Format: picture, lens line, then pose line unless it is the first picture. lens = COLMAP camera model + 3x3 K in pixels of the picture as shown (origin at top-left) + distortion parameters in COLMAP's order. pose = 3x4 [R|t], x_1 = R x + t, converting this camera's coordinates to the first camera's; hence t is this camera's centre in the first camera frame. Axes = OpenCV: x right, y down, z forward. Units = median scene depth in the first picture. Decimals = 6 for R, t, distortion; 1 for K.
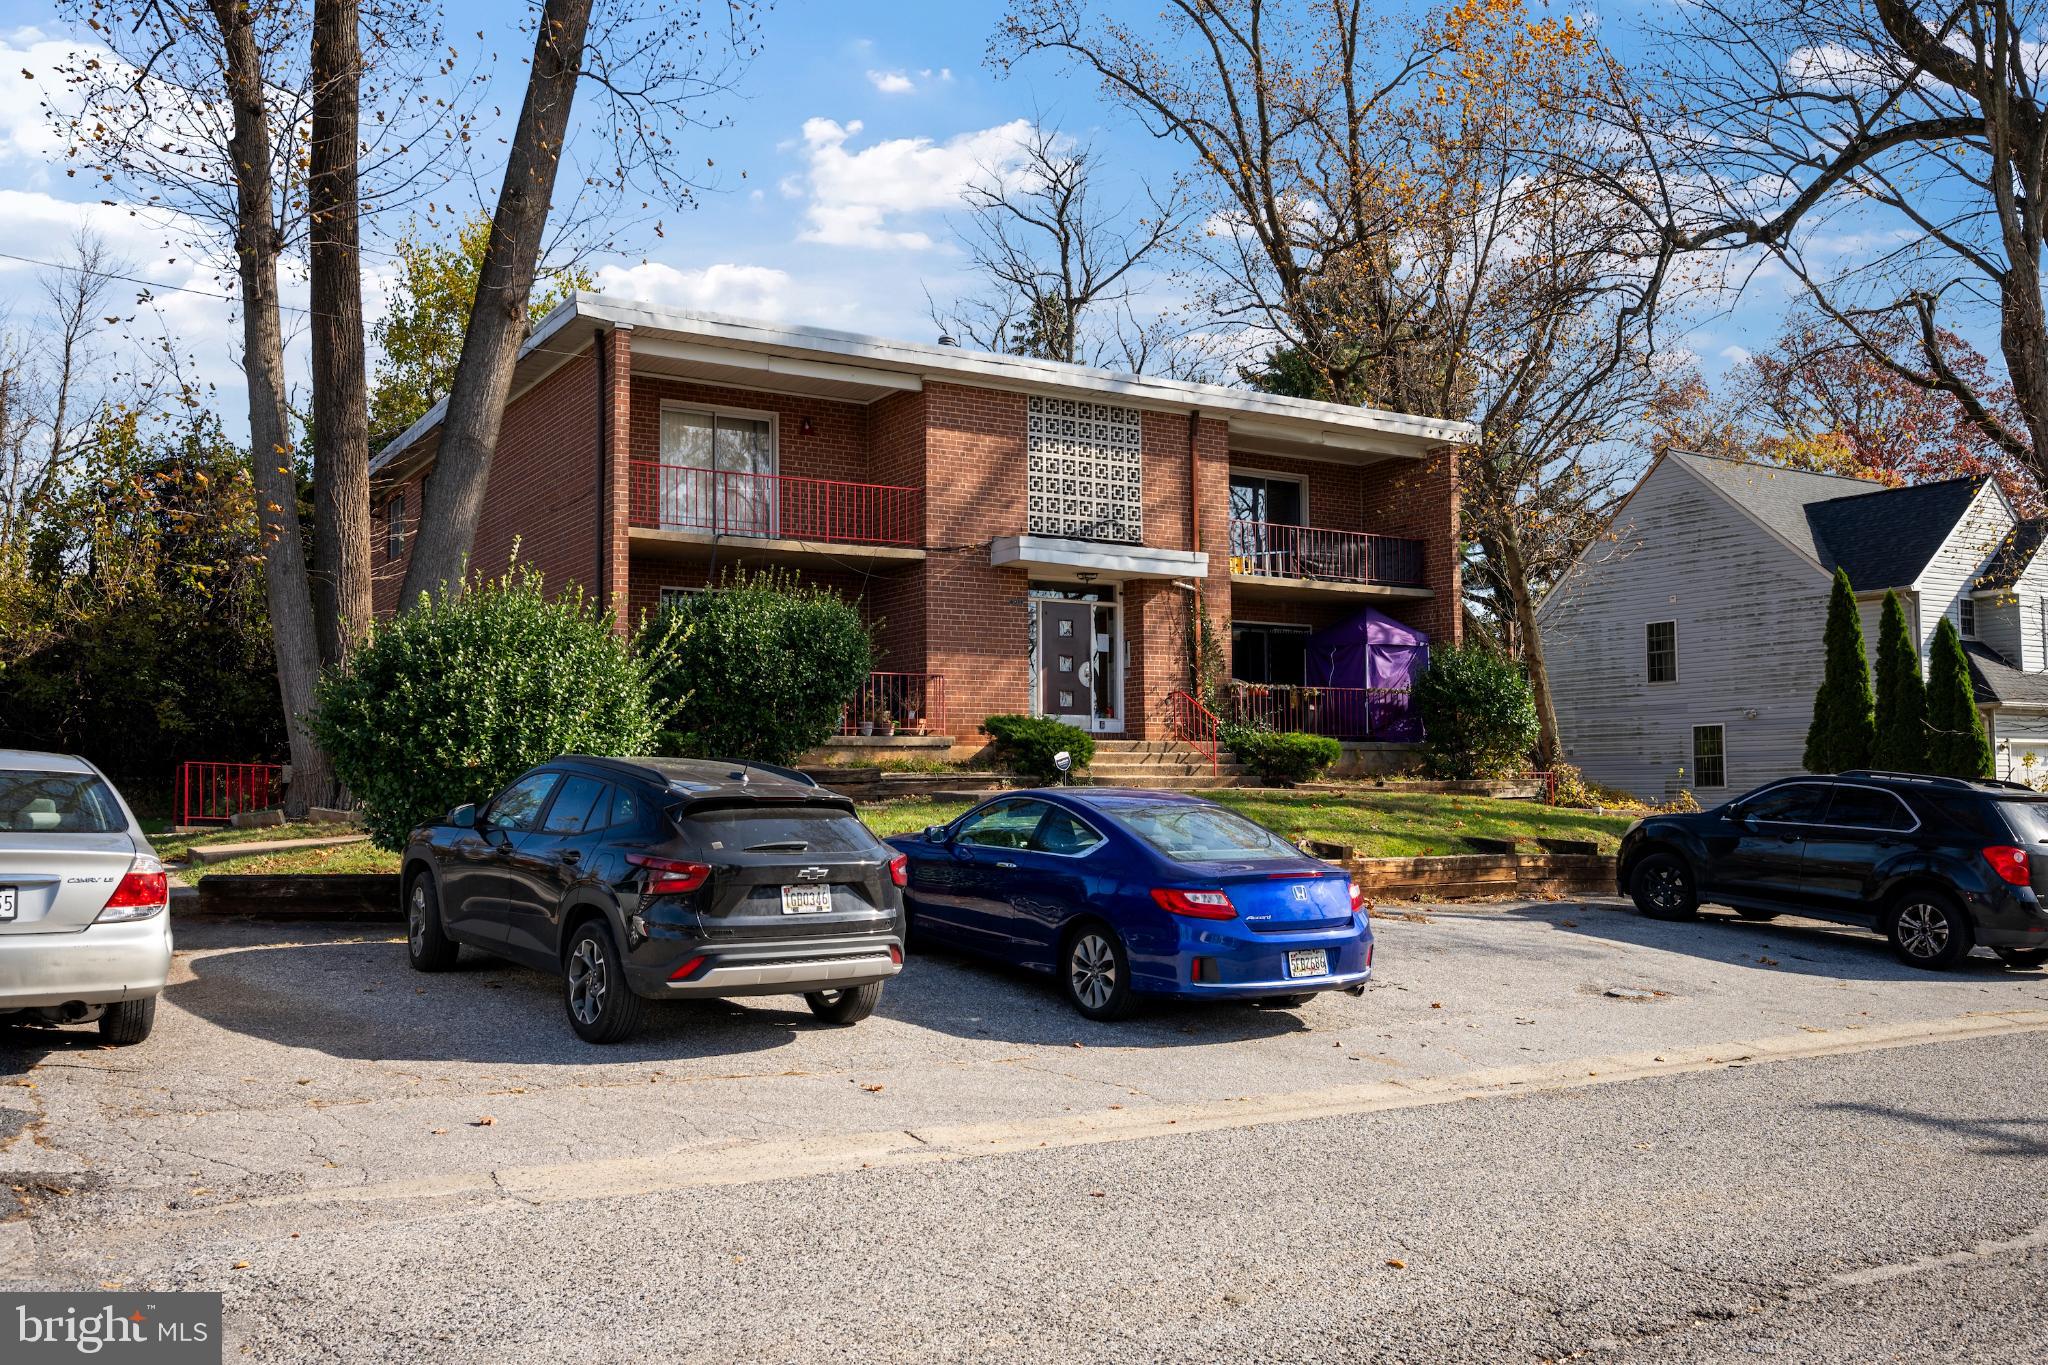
lens RADIAL K [[1732.3, 0, 1024.0], [0, 1732.3, 682.5], [0, 0, 1]] dist [0.003044, 0.001684]
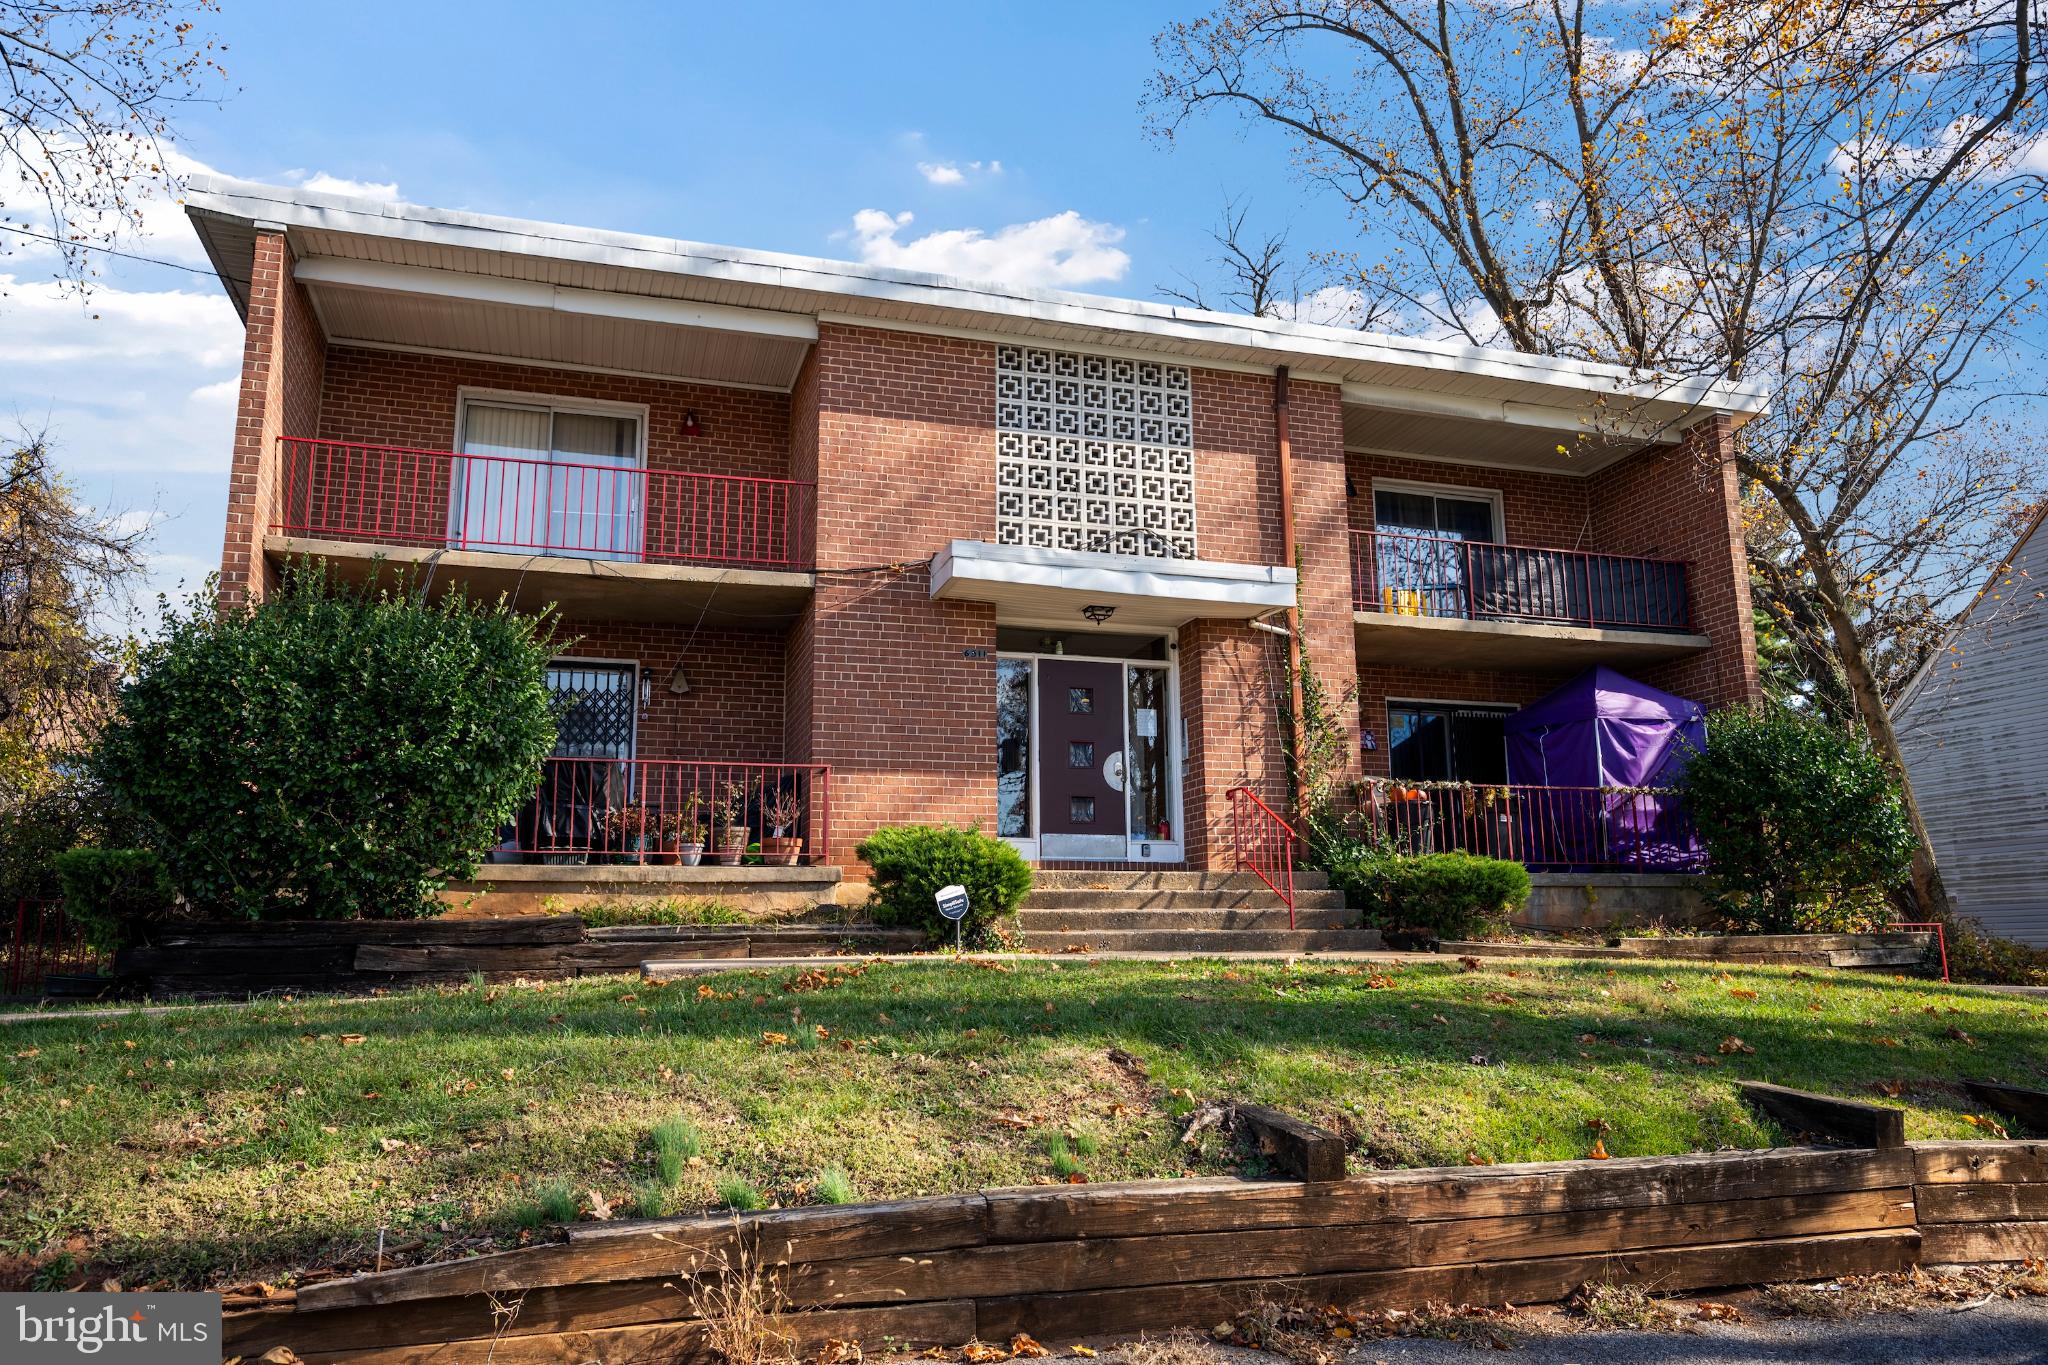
lens RADIAL K [[1429.2, 0, 1021.5], [0, 1429.2, 681.3], [0, 0, 1]] dist [-0.006647, 0.001671]
pose [[0.967924, -0.049476, -0.246323, 0.134982], [0.018500, 0.991792, -0.126514, 0.028811], [0.250561, 0.117899, 0.960895, 0.483600]]
